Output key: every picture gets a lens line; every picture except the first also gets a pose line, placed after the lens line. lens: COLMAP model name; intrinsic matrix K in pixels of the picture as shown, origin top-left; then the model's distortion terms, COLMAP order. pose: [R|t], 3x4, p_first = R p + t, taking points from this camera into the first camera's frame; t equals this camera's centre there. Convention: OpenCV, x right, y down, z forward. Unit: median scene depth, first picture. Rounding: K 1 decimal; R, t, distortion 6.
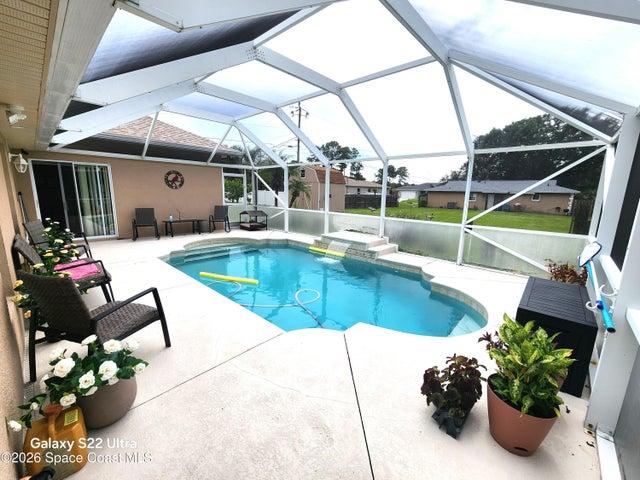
lens RADIAL K [[263.8, 0, 322.7], [0, 263.8, 239.9], [0, 0, 1]] dist [-0.001260, -0.000200]
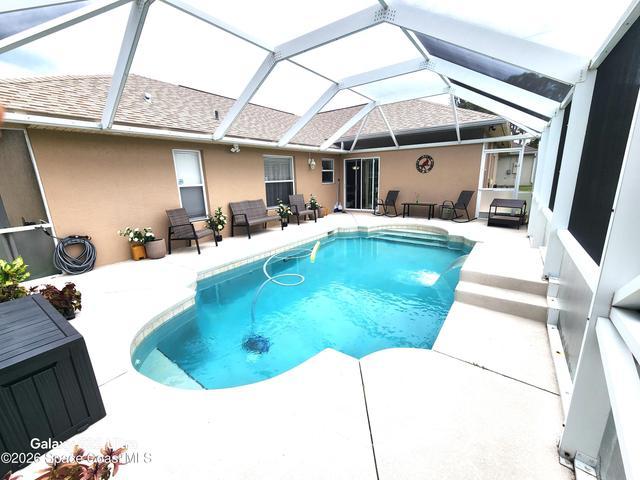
lens RADIAL K [[263.8, 0, 322.7], [0, 263.8, 239.9], [0, 0, 1]] dist [-0.001260, -0.000200]
pose [[0.133036, 0.208055, -0.969028, 0.464789], [-0.146550, 0.971100, 0.188380, -0.075891], [0.980217, 0.116950, 0.159682, 0.484108]]
